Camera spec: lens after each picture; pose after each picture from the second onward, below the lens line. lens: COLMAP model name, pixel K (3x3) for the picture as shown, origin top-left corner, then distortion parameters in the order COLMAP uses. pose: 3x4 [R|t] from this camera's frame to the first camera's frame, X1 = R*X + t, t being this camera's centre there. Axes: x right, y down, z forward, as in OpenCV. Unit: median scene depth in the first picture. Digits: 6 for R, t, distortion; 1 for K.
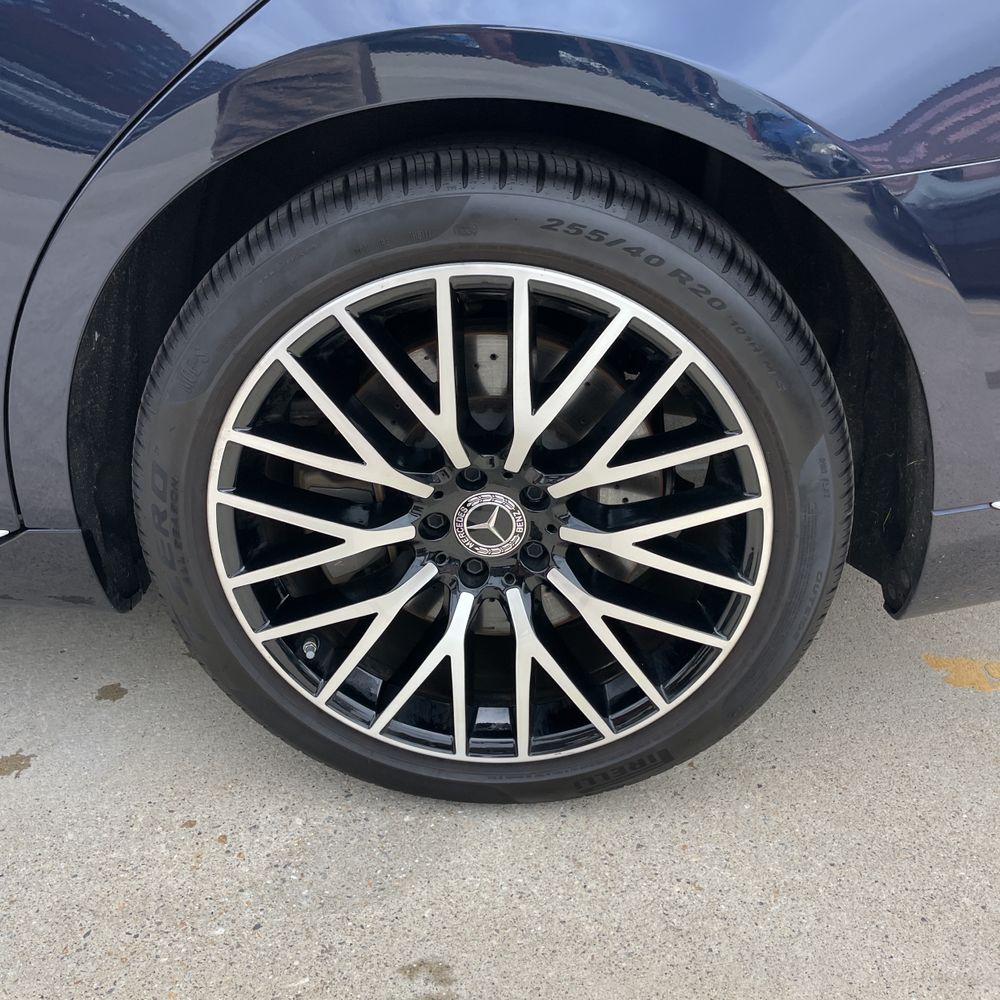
lens RADIAL K [[1034.0, 0, 527.1], [0, 1034.0, 503.4], [0, 0, 1]] dist [0.027370, 0.000000]
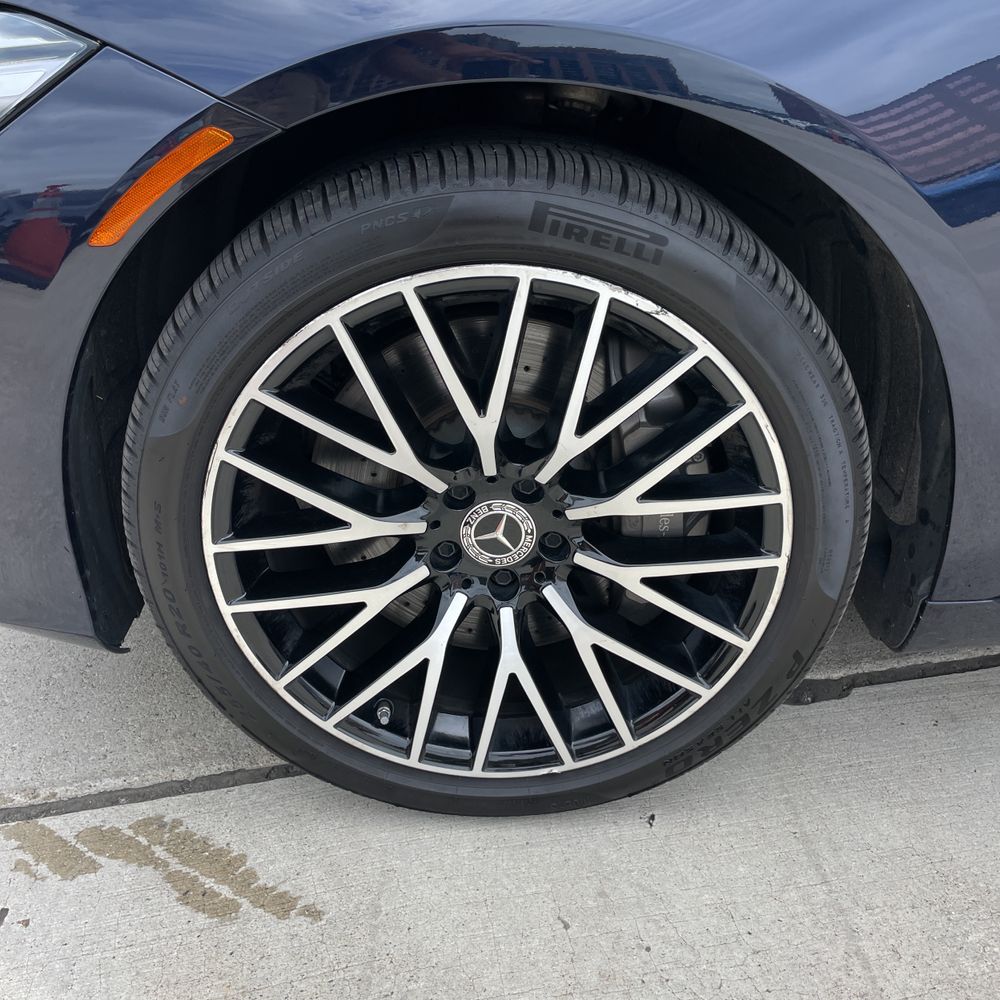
lens RADIAL K [[1034.0, 0, 492.2], [0, 1034.0, 497.7], [0, 0, 1]] dist [0.027370, 0.000000]
pose [[0.999300, -0.036041, 0.010035, -3.174484], [0.036208, 0.999200, -0.017002, -0.077138], [-0.009414, 0.017353, 0.999805, 0.077252]]
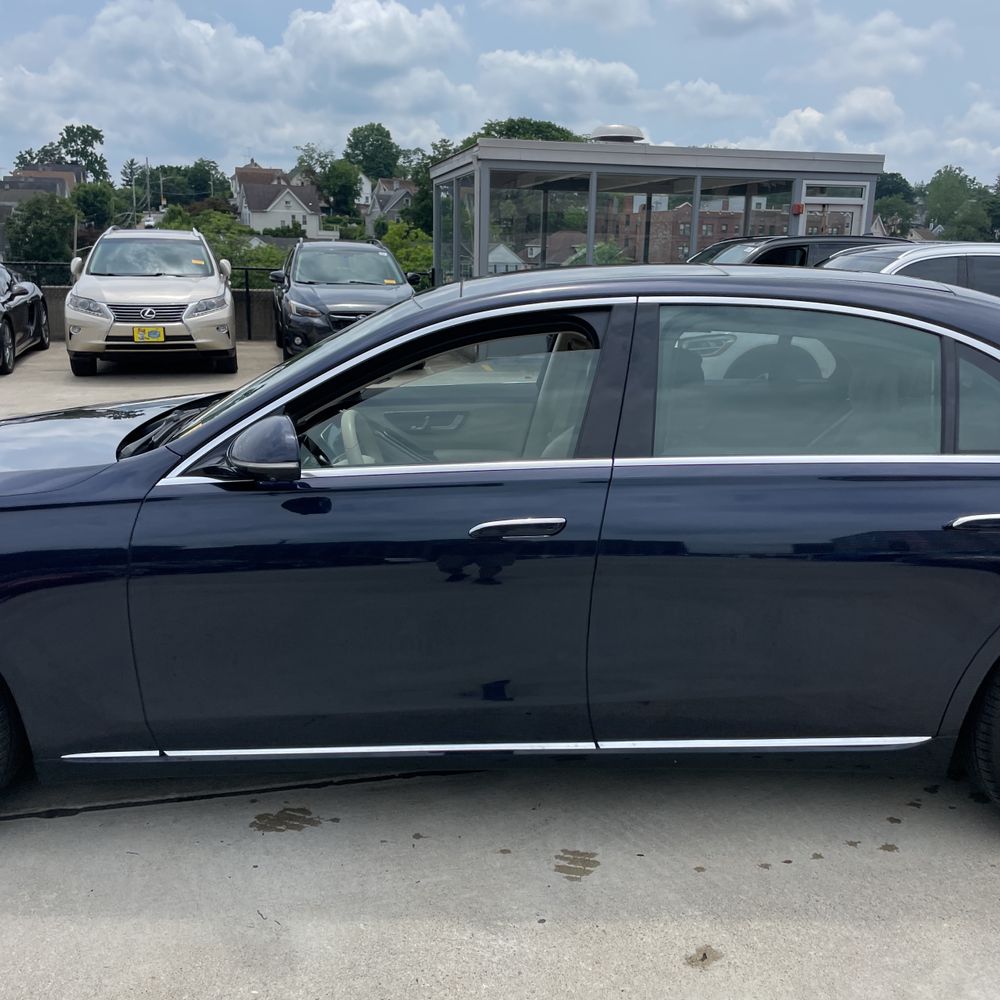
lens RADIAL K [[1034.0, 0, 497.5], [0, 1034.0, 490.3], [0, 0, 1]] dist [0.027370, 0.000000]
pose [[0.999126, -0.016965, 0.038205, -1.685264], [0.026438, 0.964386, -0.263174, 0.086811], [-0.032380, 0.263954, 0.963992, -1.620473]]
